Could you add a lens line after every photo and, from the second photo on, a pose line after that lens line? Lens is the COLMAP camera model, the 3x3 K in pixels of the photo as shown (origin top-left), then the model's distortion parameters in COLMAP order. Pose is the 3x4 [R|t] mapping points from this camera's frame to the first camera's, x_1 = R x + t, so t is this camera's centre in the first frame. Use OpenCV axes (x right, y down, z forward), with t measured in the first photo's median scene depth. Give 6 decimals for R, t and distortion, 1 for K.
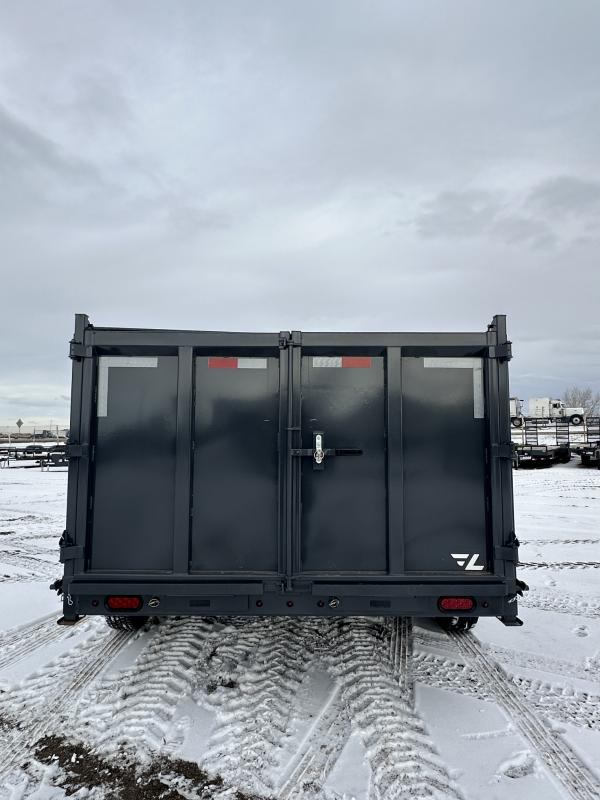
lens RADIAL K [[511.3, 0, 300.0], [0, 511.3, 400.0], [0, 0, 1]] dist [-0.008184, 0.003278]
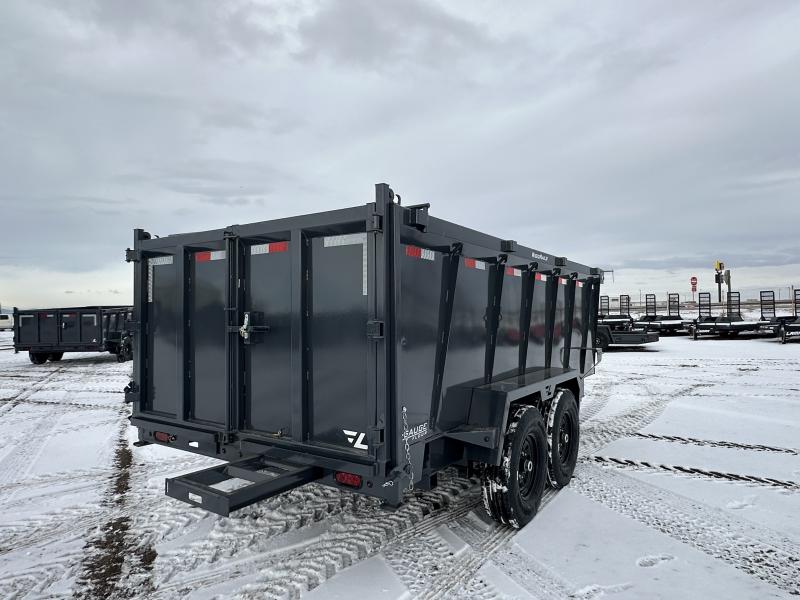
lens RADIAL K [[511.3, 0, 399.8], [0, 511.3, 303.7], [0, 0, 1]] dist [-0.008184, 0.003278]
pose [[0.825188, -0.021121, -0.564464, 0.969106], [0.054822, 0.997578, 0.042817, 0.014276], [0.562192, -0.066277, 0.824347, 0.243000]]
